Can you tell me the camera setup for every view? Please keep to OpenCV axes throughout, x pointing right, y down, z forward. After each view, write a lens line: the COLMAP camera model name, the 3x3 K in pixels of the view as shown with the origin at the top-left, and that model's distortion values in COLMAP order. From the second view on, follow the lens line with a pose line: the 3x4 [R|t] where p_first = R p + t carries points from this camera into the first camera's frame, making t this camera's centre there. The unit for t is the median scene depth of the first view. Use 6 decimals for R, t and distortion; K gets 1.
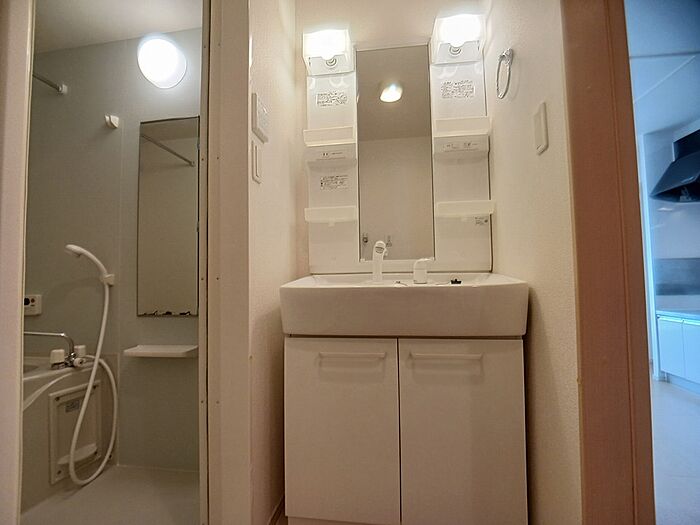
lens RADIAL K [[369.3, 0, 347.5], [0, 369.3, 264.2], [0, 0, 1]] dist [-0.026714, 0.001878]
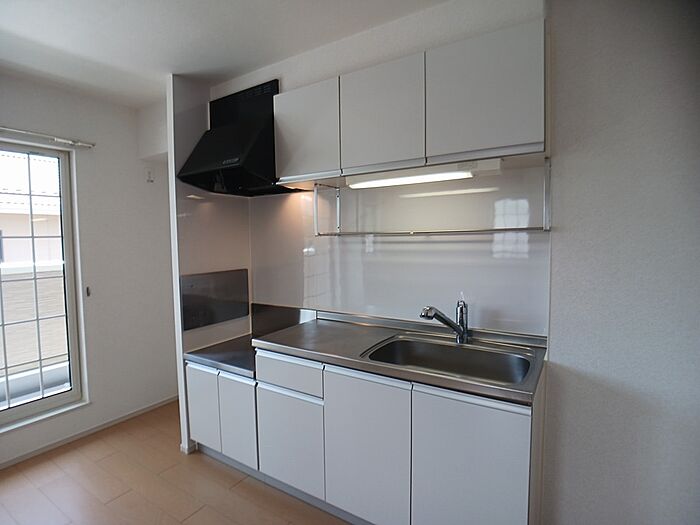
lens RADIAL K [[369.3, 0, 350.1], [0, 369.3, 263.0], [0, 0, 1]] dist [-0.026714, 0.001878]
pose [[0.417684, -0.036565, 0.907856, 0.313837], [-0.034400, 0.997837, 0.056016, -0.069308], [-0.907941, -0.054627, 0.415523, 0.379336]]
